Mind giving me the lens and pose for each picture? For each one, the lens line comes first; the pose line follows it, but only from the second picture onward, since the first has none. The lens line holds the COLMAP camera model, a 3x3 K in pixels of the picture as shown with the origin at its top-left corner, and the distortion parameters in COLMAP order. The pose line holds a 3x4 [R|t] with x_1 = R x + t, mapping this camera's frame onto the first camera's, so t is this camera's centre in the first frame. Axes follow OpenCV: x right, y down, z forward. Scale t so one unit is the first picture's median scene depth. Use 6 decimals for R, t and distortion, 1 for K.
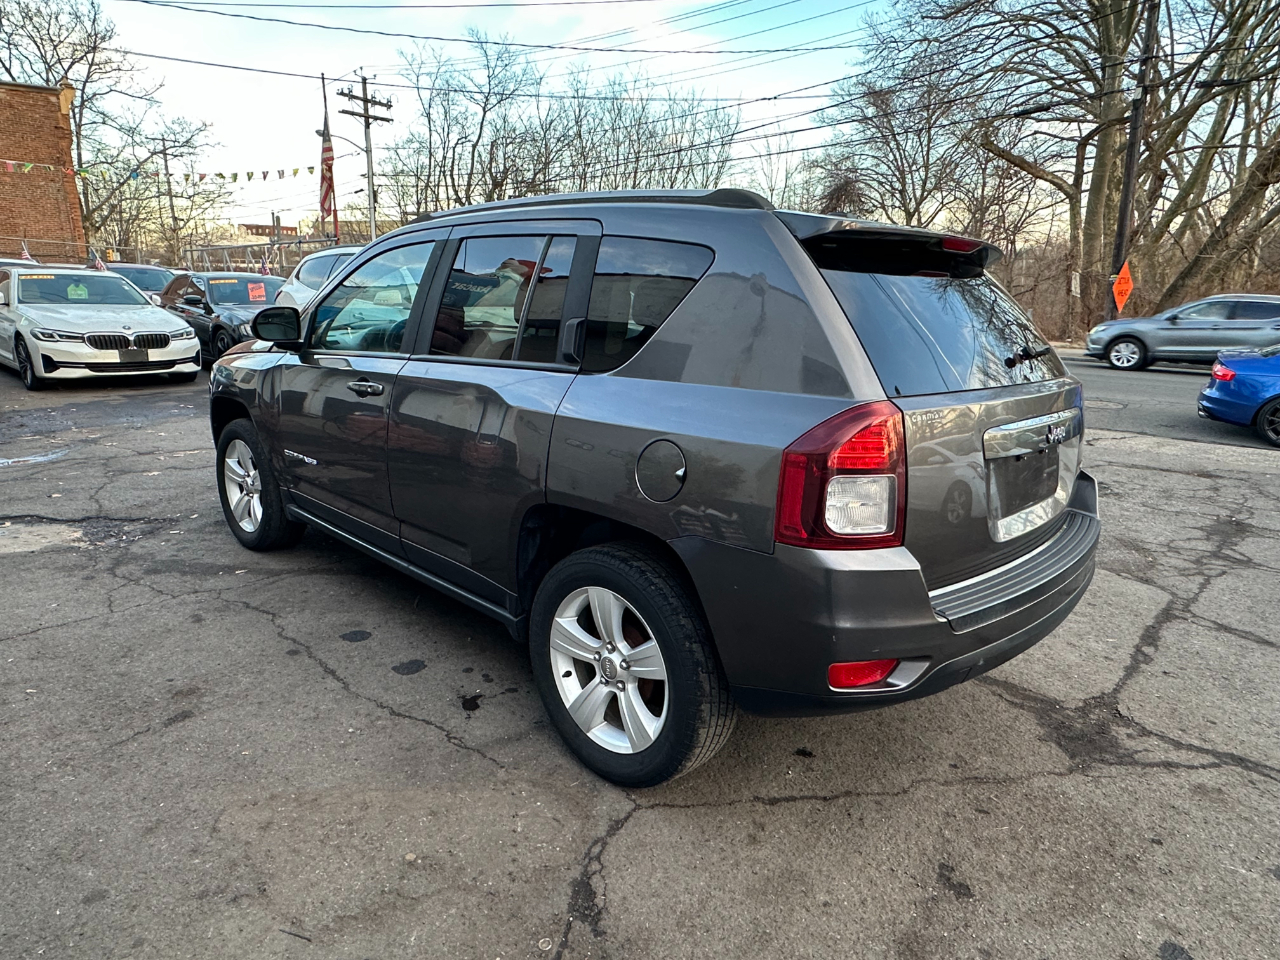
lens RADIAL K [[779.8, 0, 630.2], [0, 779.8, 488.5], [0, 0, 1]] dist [-0.001365, -0.000795]
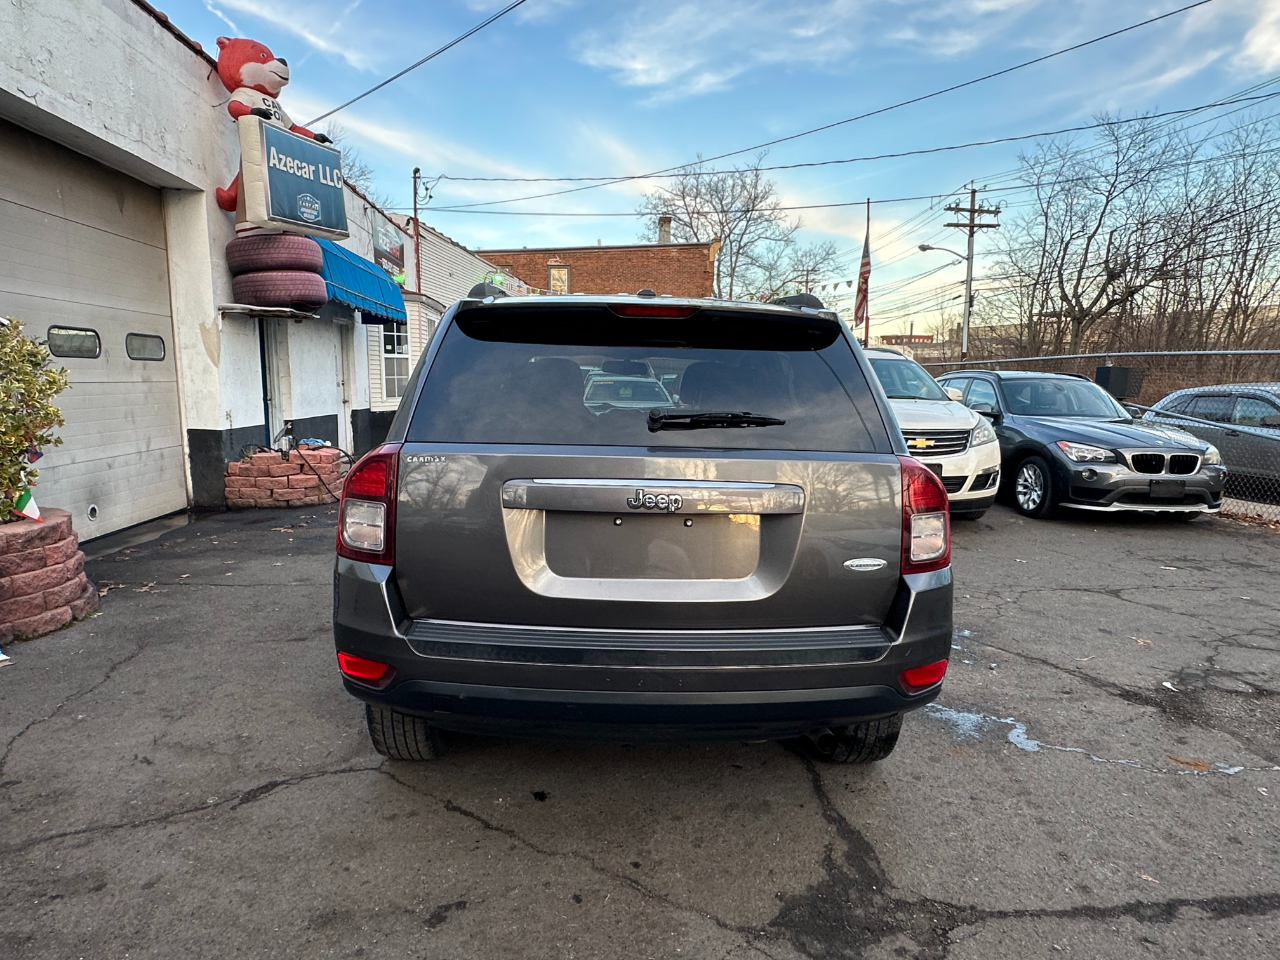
lens RADIAL K [[779.8, 0, 630.2], [0, 779.8, 488.5], [0, 0, 1]] dist [-0.001365, -0.000795]
pose [[0.724160, 0.076186, -0.685411, 0.265352], [-0.164085, 0.984372, -0.063944, -0.004524], [0.669828, 0.158771, 0.725343, 0.069965]]
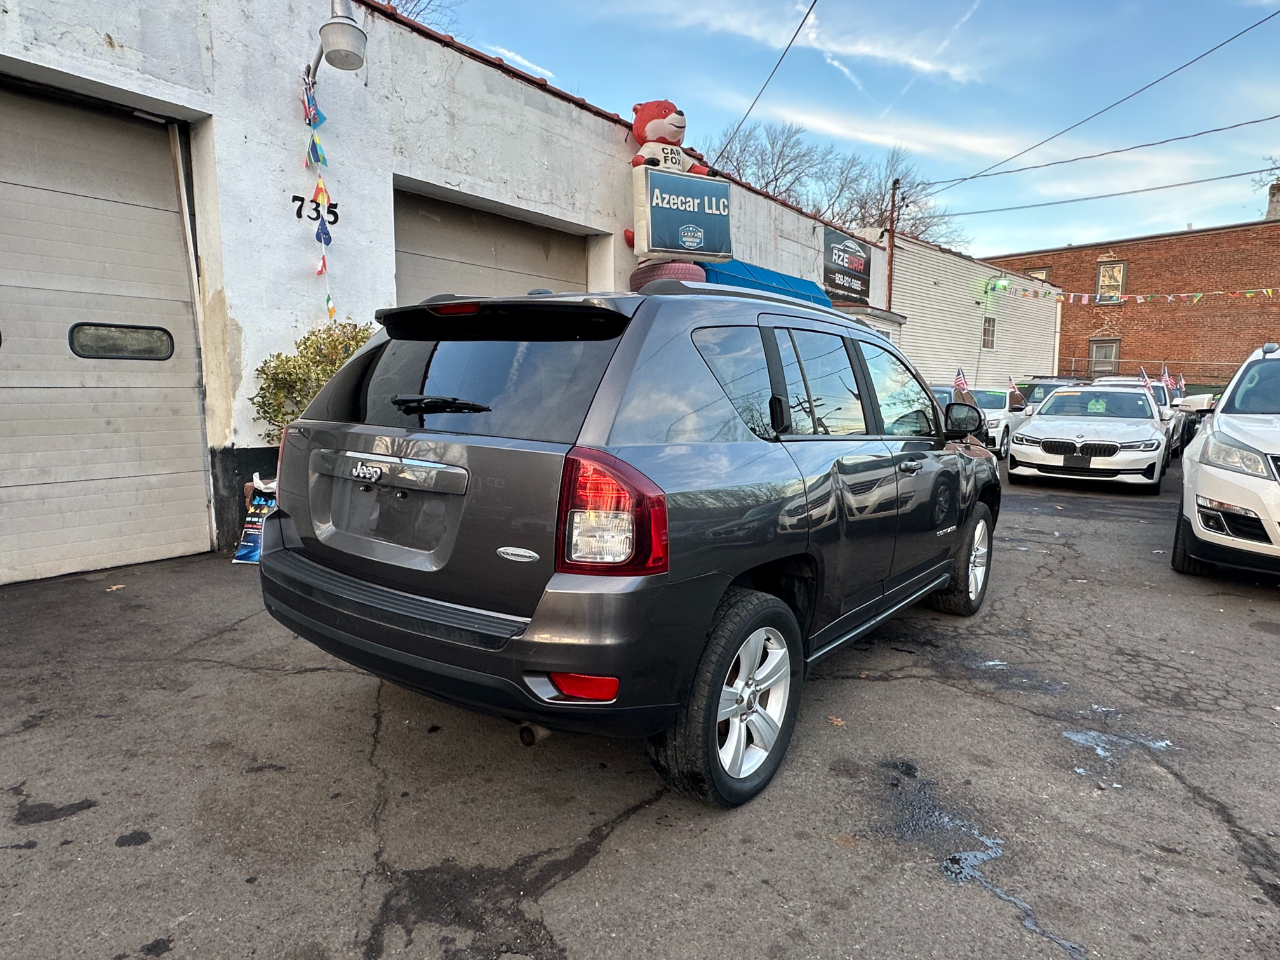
lens RADIAL K [[779.8, 0, 630.2], [0, 779.8, 488.5], [0, 0, 1]] dist [-0.001365, -0.000795]
pose [[0.115120, 0.101012, -0.988202, 0.380595], [-0.259293, 0.963383, 0.068269, -0.049233], [0.958913, 0.248375, 0.137096, 0.276483]]
